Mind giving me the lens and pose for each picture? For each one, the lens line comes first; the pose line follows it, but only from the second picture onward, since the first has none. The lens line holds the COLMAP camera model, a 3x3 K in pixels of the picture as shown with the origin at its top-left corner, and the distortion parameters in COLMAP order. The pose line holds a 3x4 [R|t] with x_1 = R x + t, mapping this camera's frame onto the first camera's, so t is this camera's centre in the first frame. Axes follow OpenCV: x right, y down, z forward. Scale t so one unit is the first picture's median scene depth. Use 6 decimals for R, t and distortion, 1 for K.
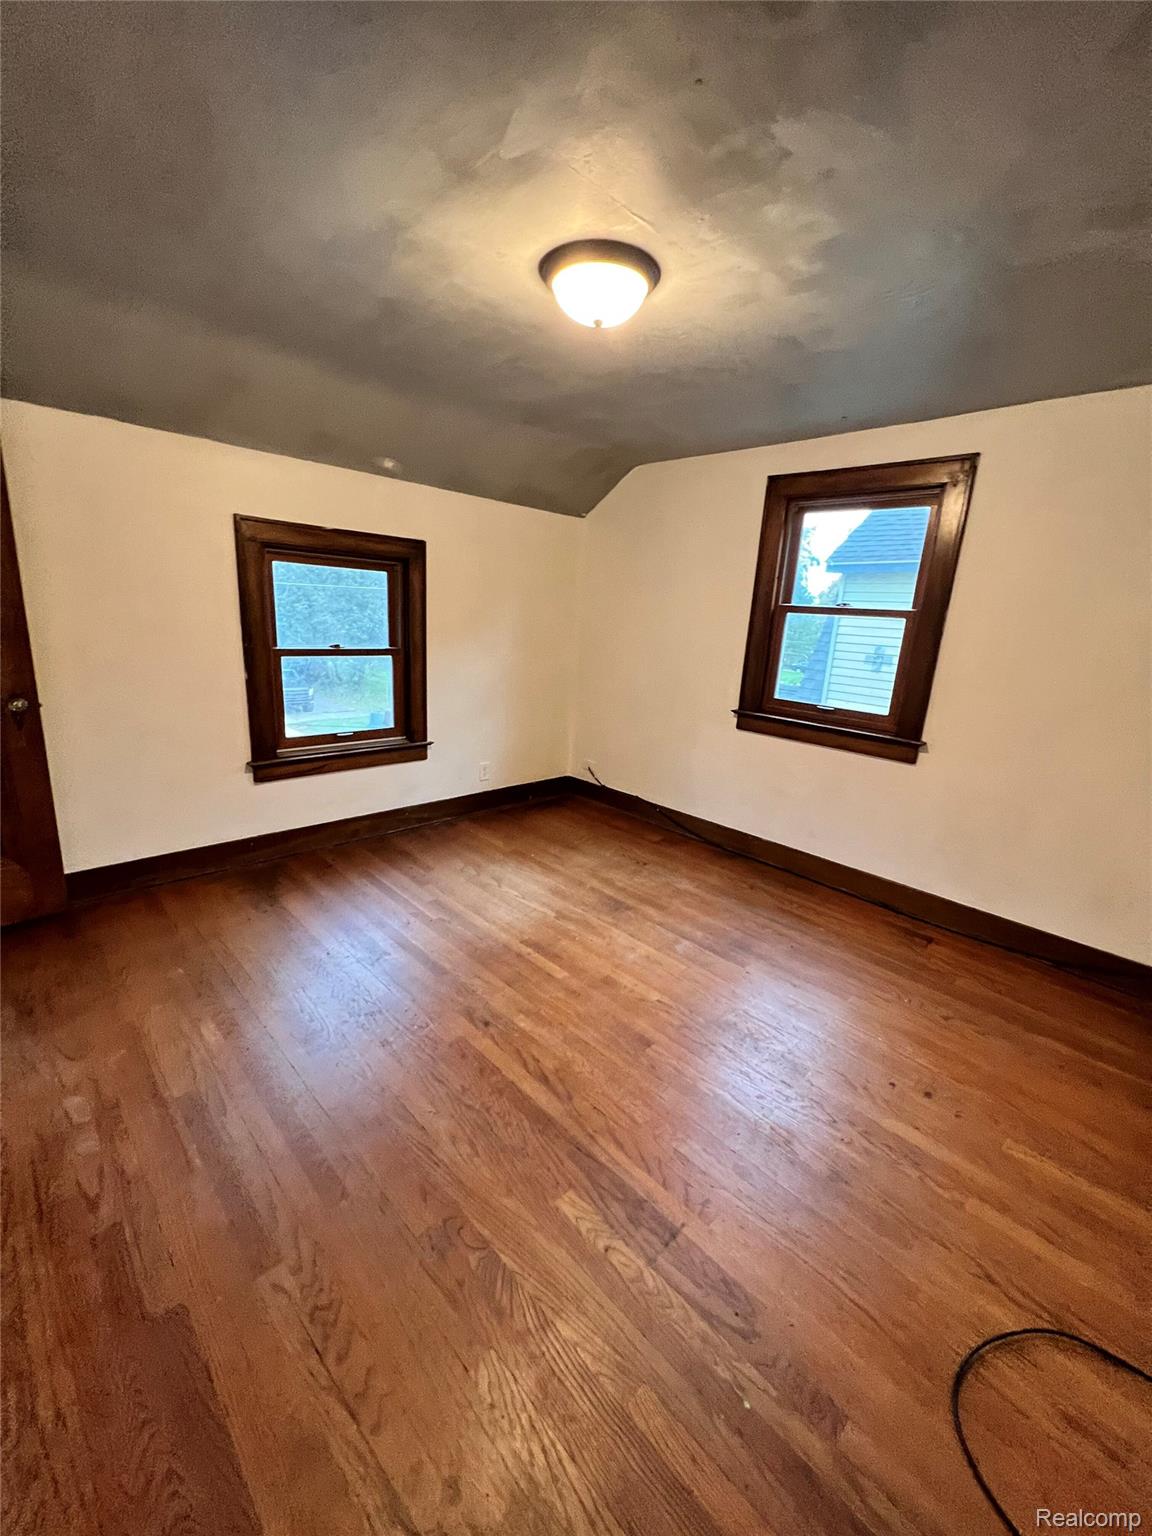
lens RADIAL K [[615.1, 0, 584.5], [0, 615.1, 761.4], [0, 0, 1]] dist [-0.002720, 0.000323]
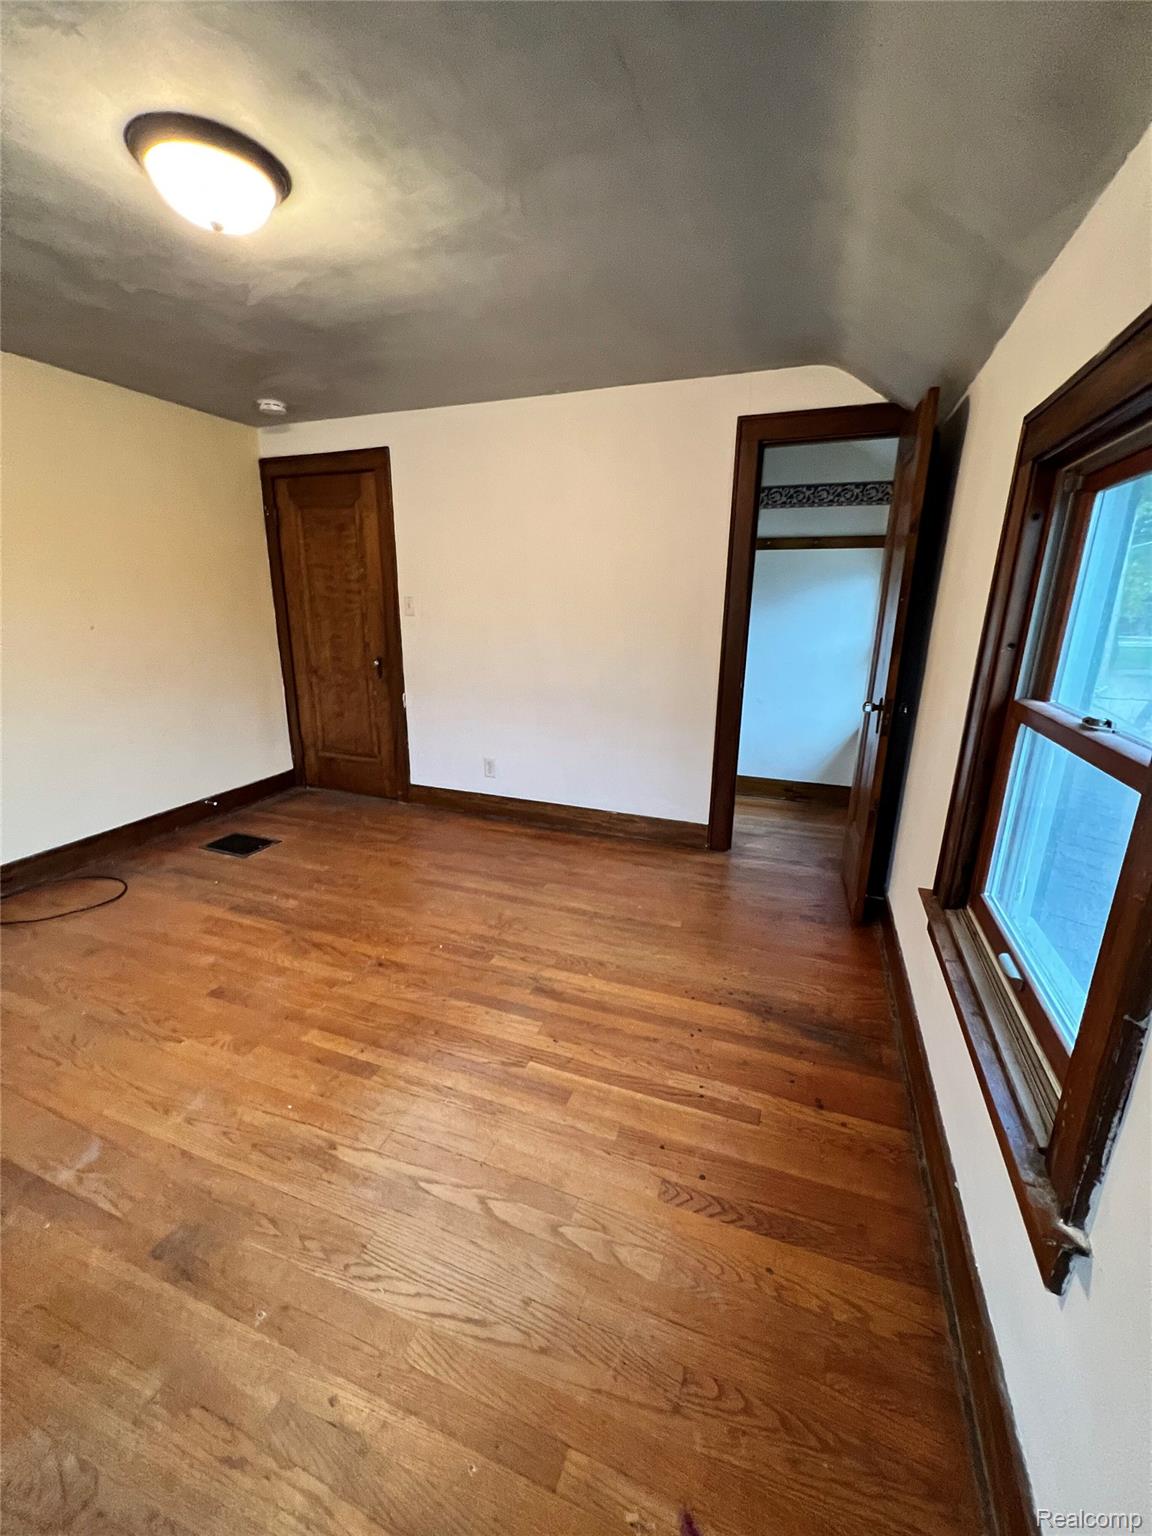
lens RADIAL K [[615.1, 0, 573.7], [0, 615.1, 766.5], [0, 0, 1]] dist [-0.002720, 0.000323]
pose [[-0.914201, 0.038598, -0.403419, -0.040083], [-0.158481, 0.882133, 0.443538, -0.358243], [0.372989, 0.469417, -0.800329, 1.570405]]
